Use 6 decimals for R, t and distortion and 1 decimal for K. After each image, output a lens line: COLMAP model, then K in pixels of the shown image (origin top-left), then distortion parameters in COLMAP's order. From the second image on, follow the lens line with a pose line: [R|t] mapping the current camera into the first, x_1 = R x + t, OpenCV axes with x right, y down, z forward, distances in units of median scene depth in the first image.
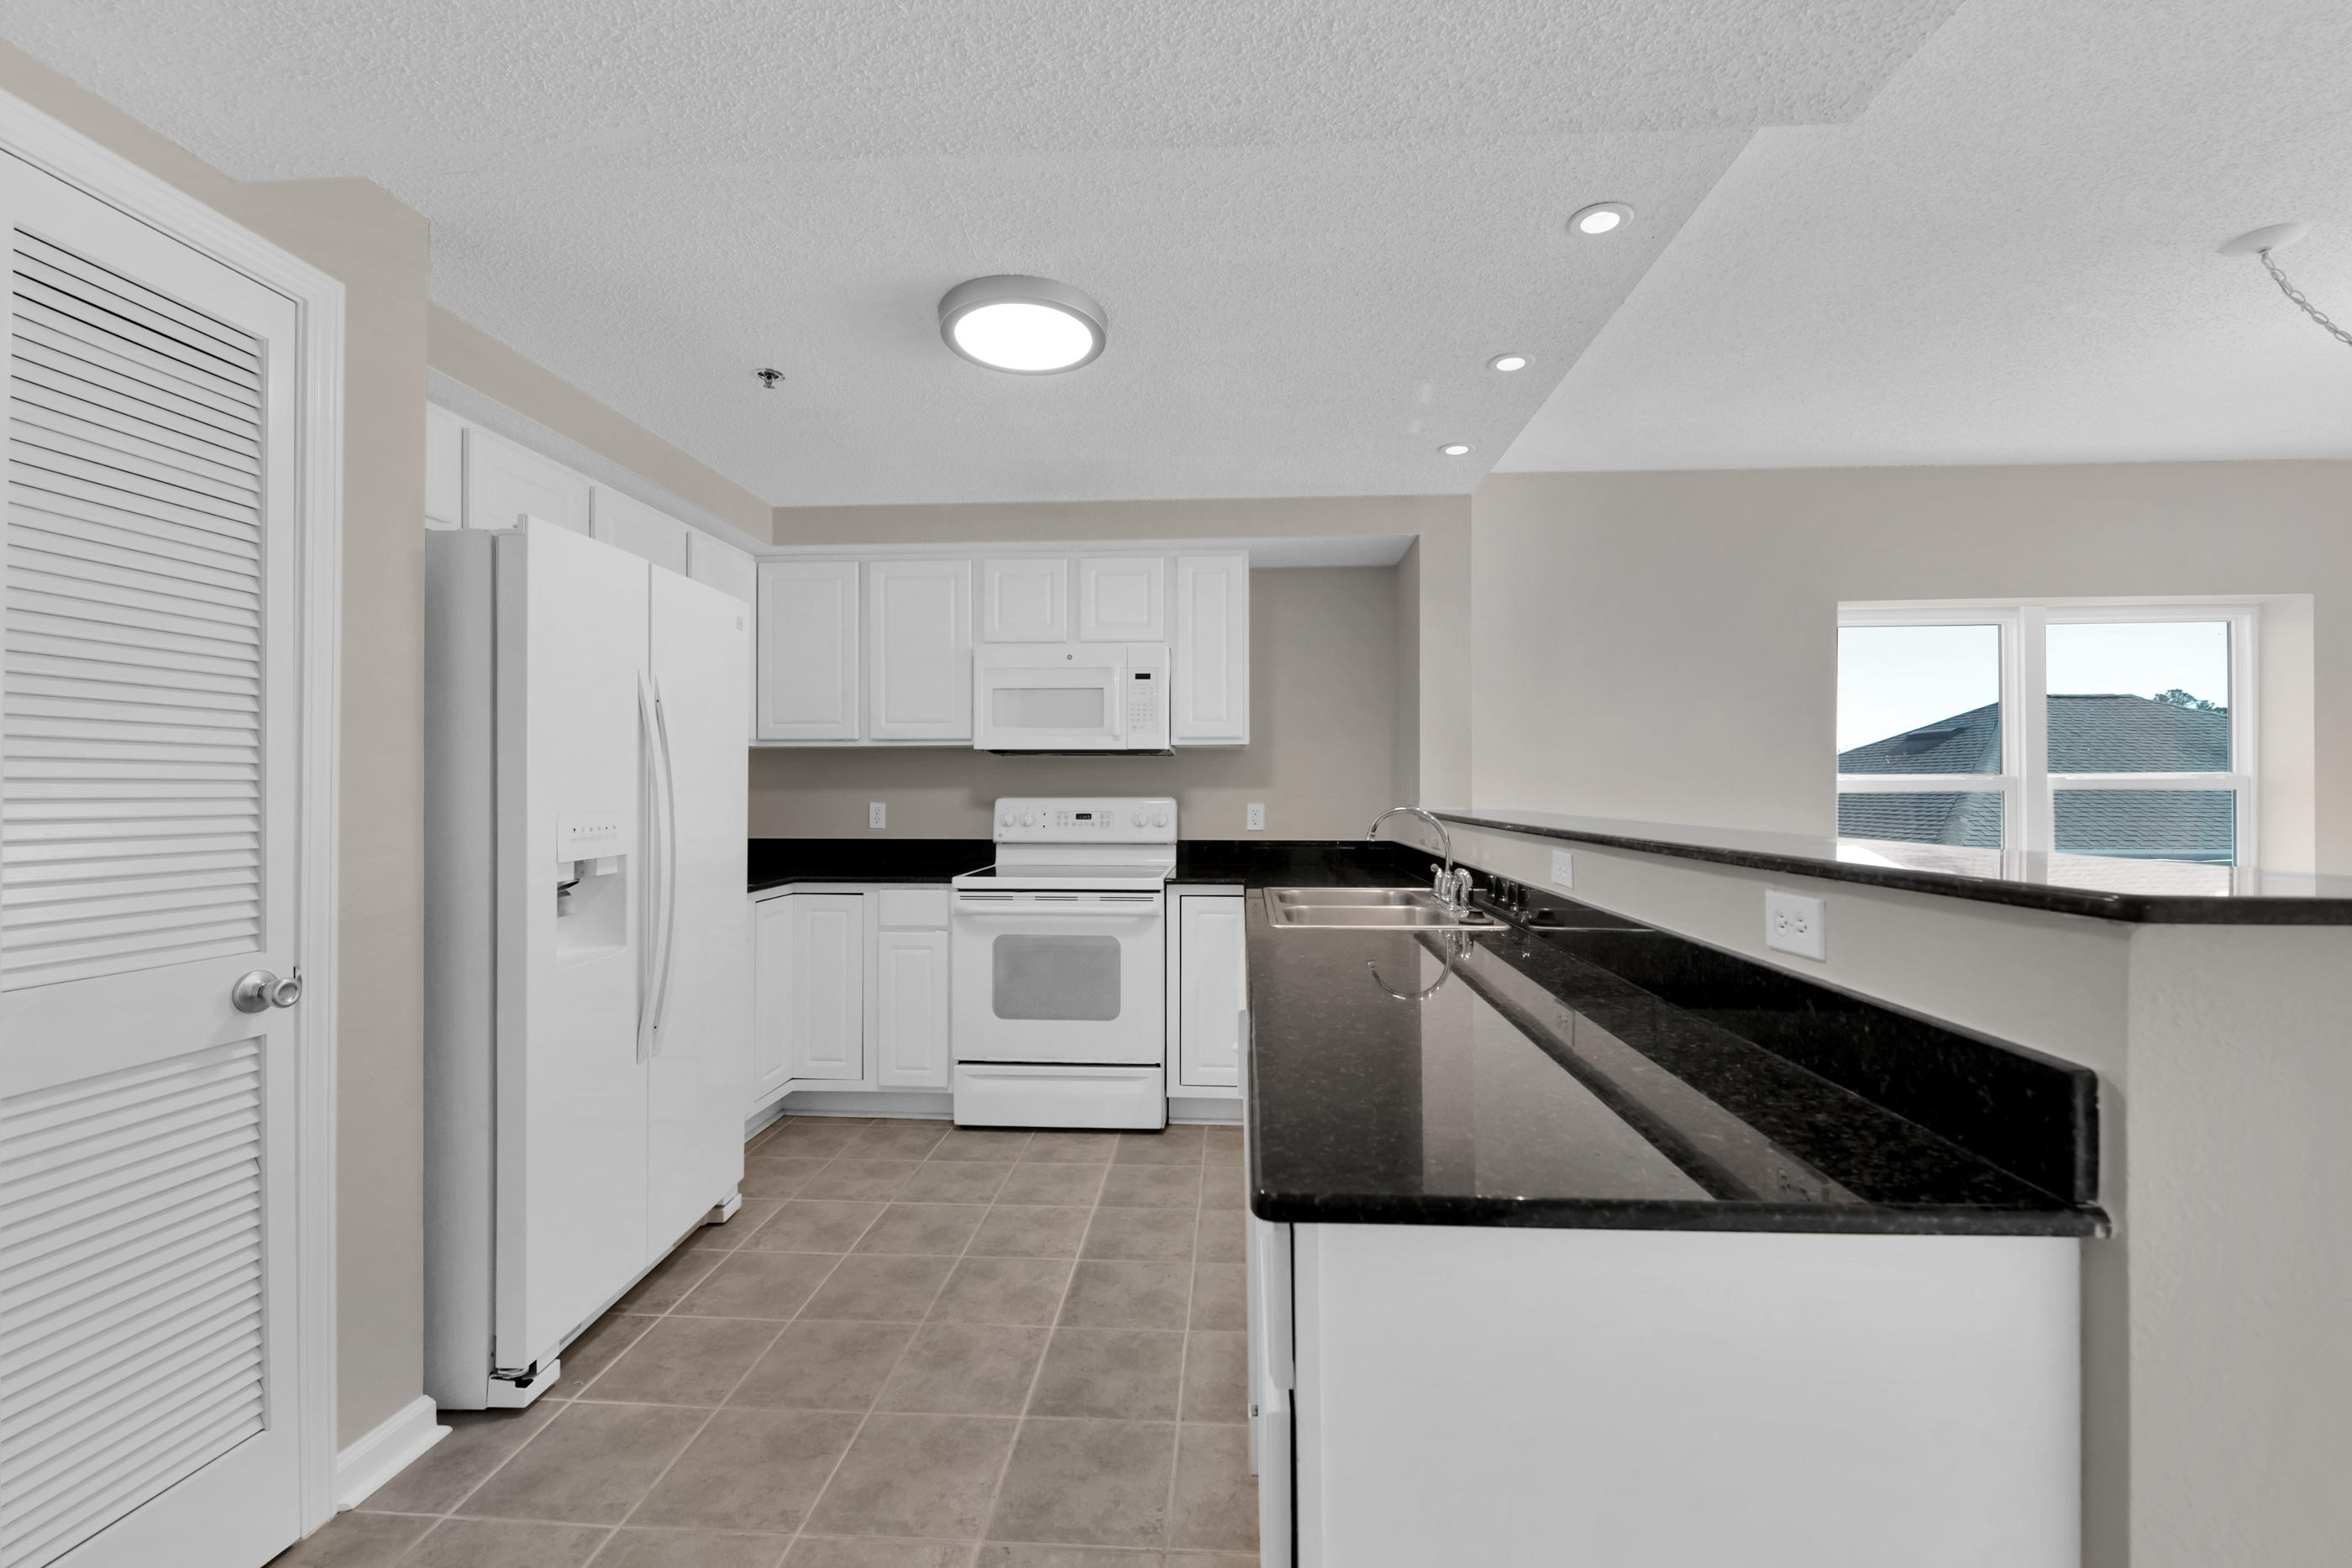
lens RADIAL K [[954.0, 0, 1205.1], [0, 954.0, 786.2], [0, 0, 1]] dist [-0.001775, -0.004855]
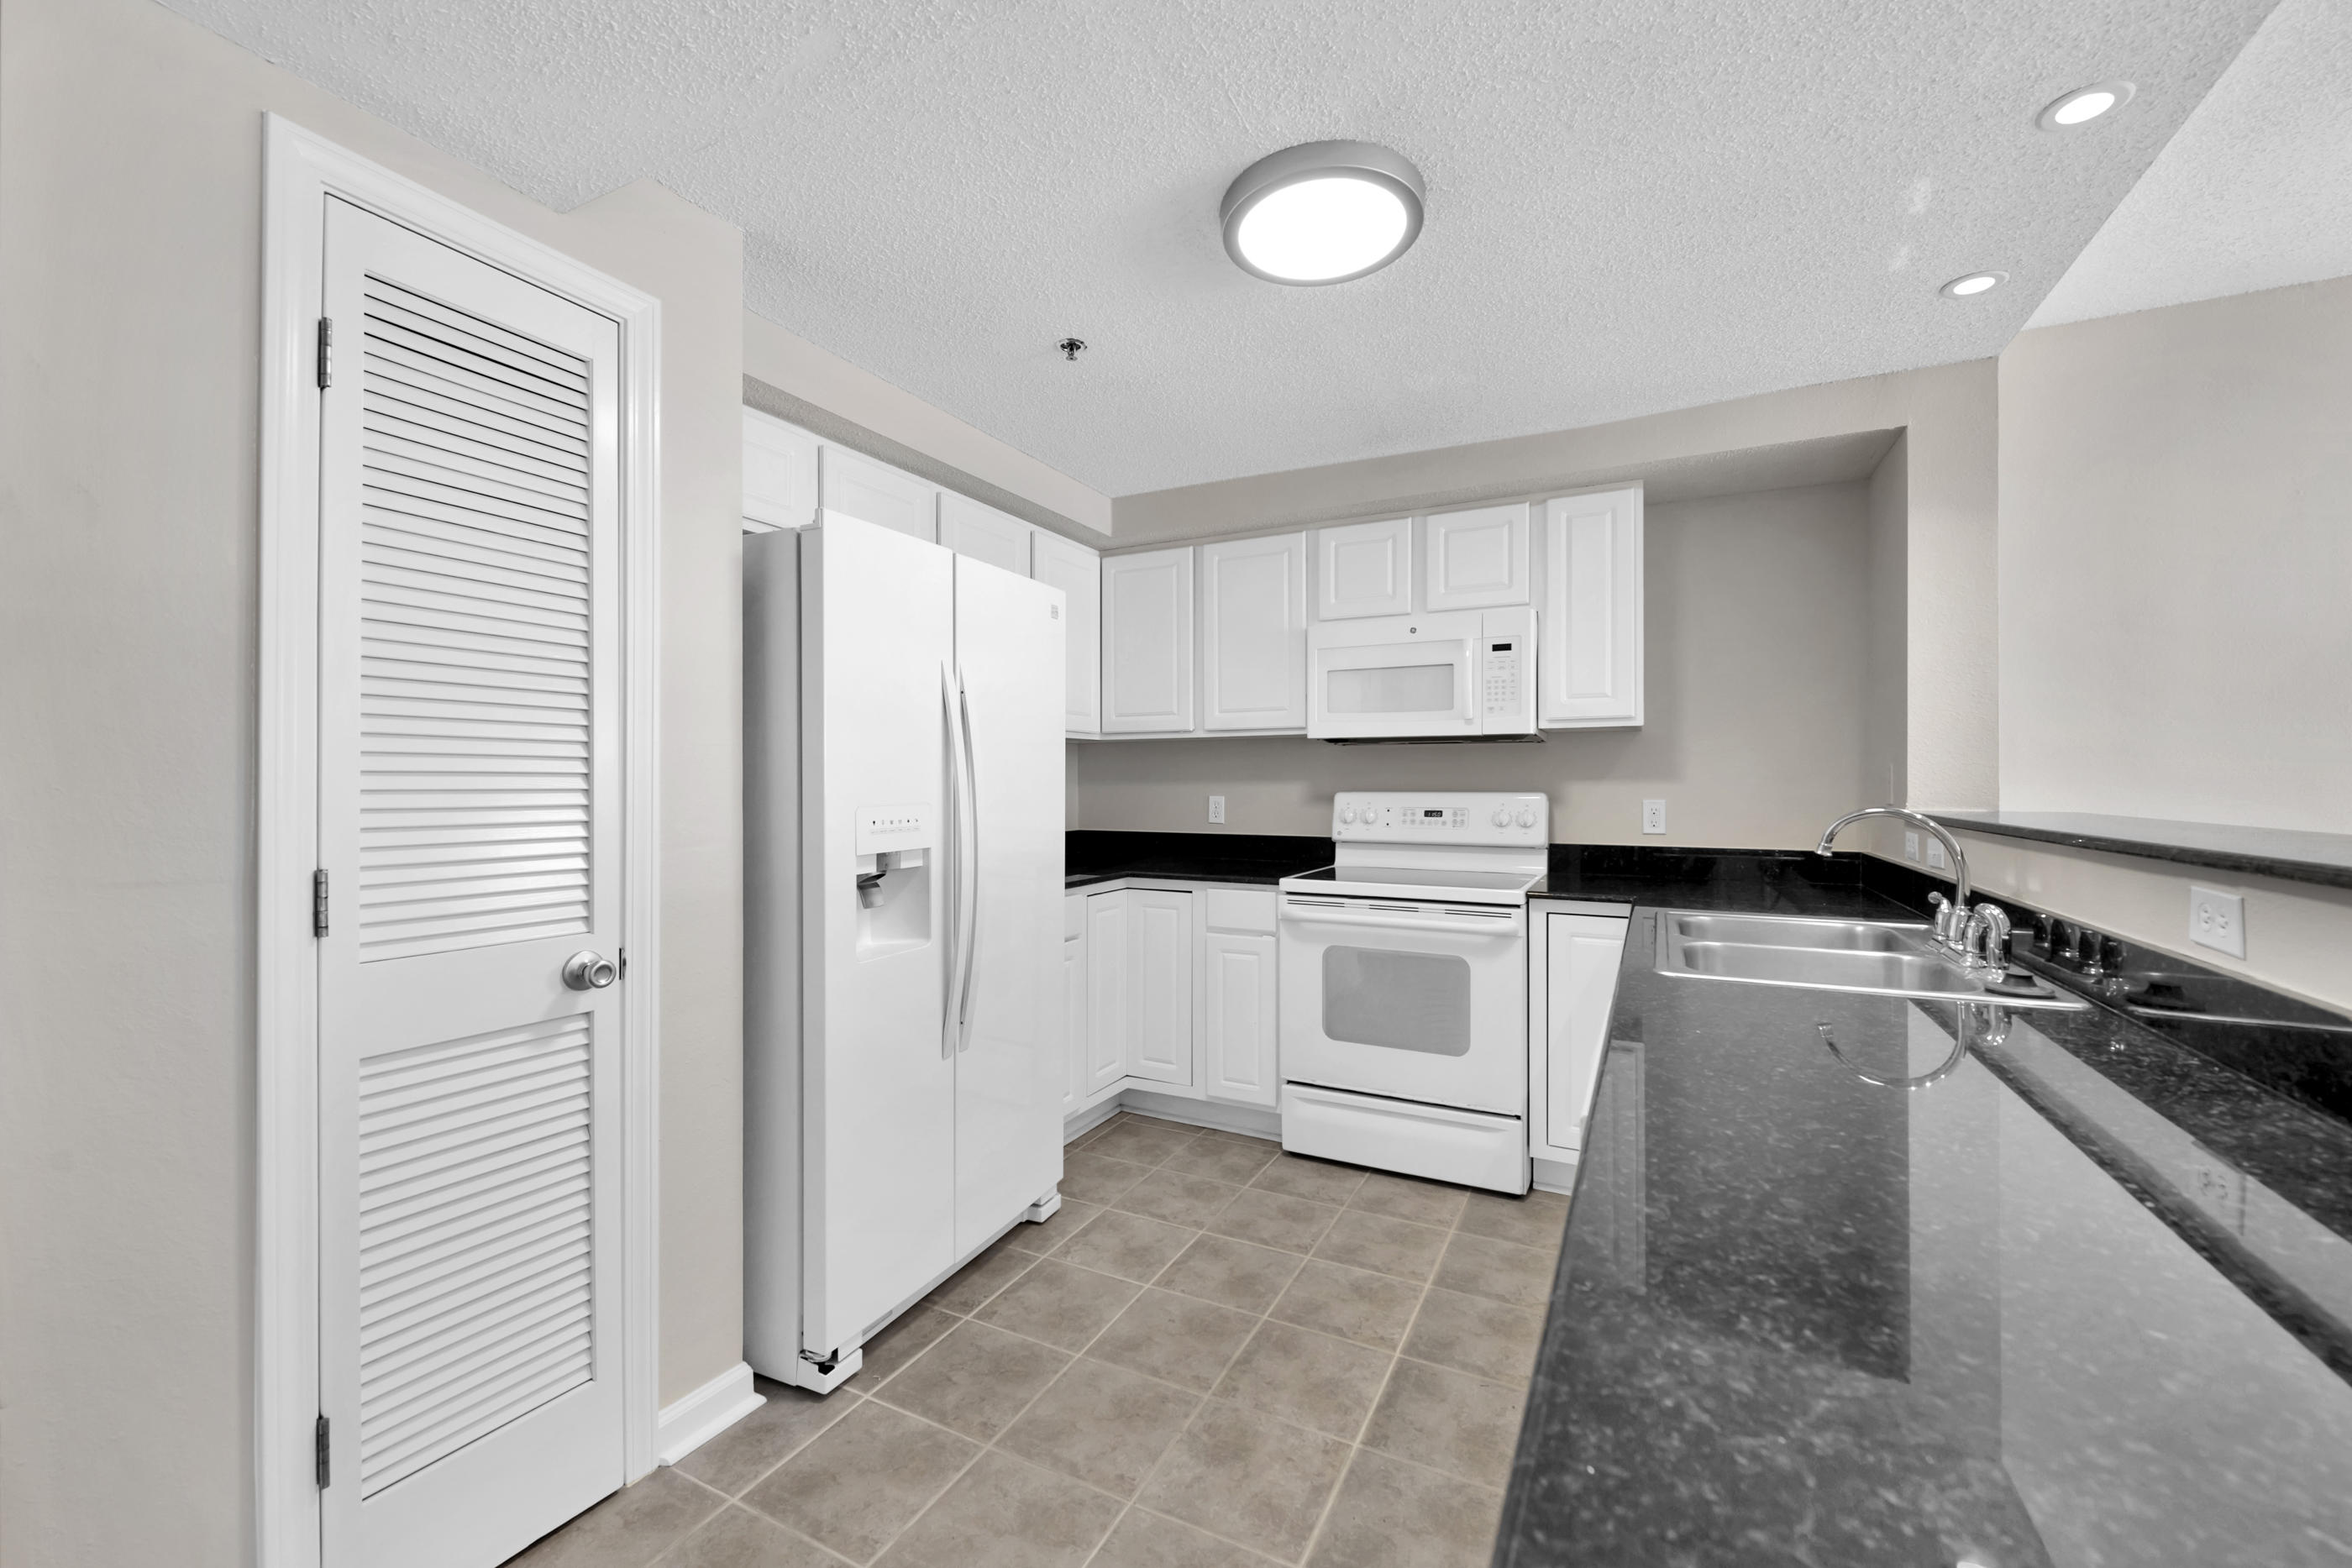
lens RADIAL K [[958.9, 0, 1176.0], [0, 958.9, 784.0], [0, 0, 1]] dist [0.001192, -0.004428]
pose [[0.910511, 0.000703, -0.413485, 0.032045], [0.001142, 0.999990, 0.004214, 0.001227], [0.413484, -0.004309, 0.910501, 0.165715]]
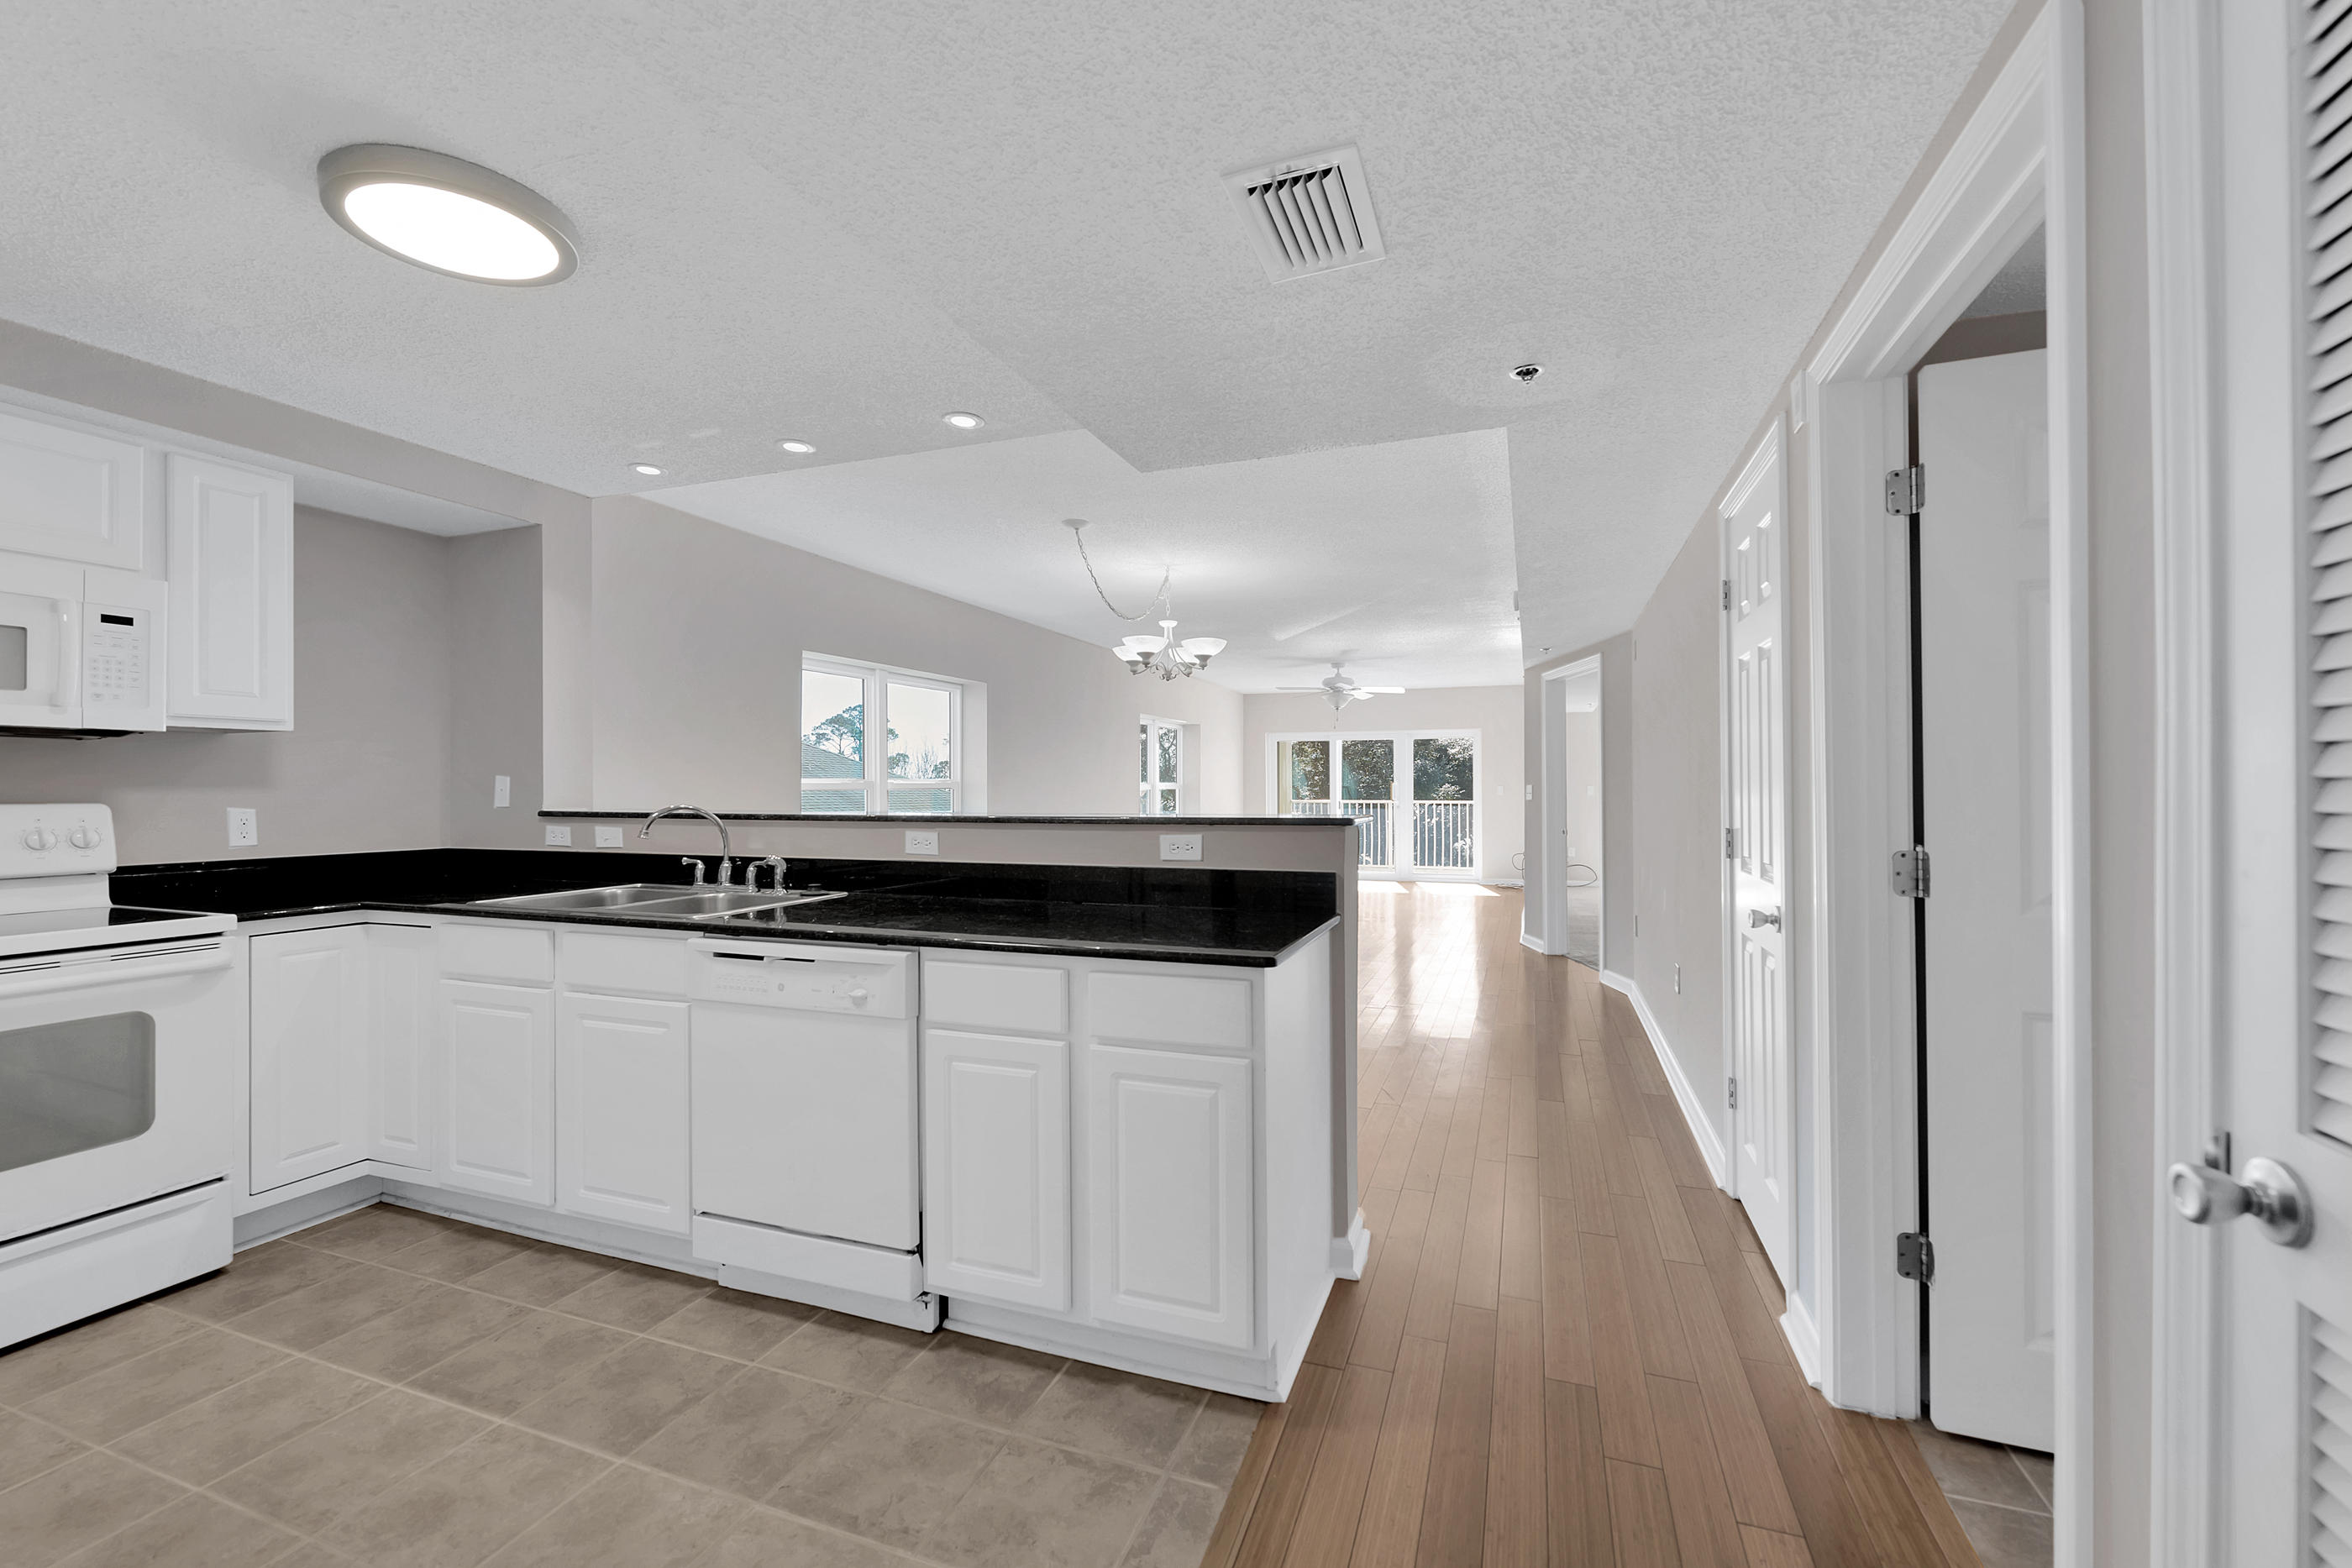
lens RADIAL K [[926.5, 0, 1168.4], [0, 926.5, 790.0], [0, 0, 1]] dist [0.000457, -0.000368]
pose [[0.316361, -0.000661, 0.948639, -0.639549], [-0.001181, 0.999999, 0.001091, 0.002065], [-0.948638, -0.001466, 0.316360, 0.147798]]
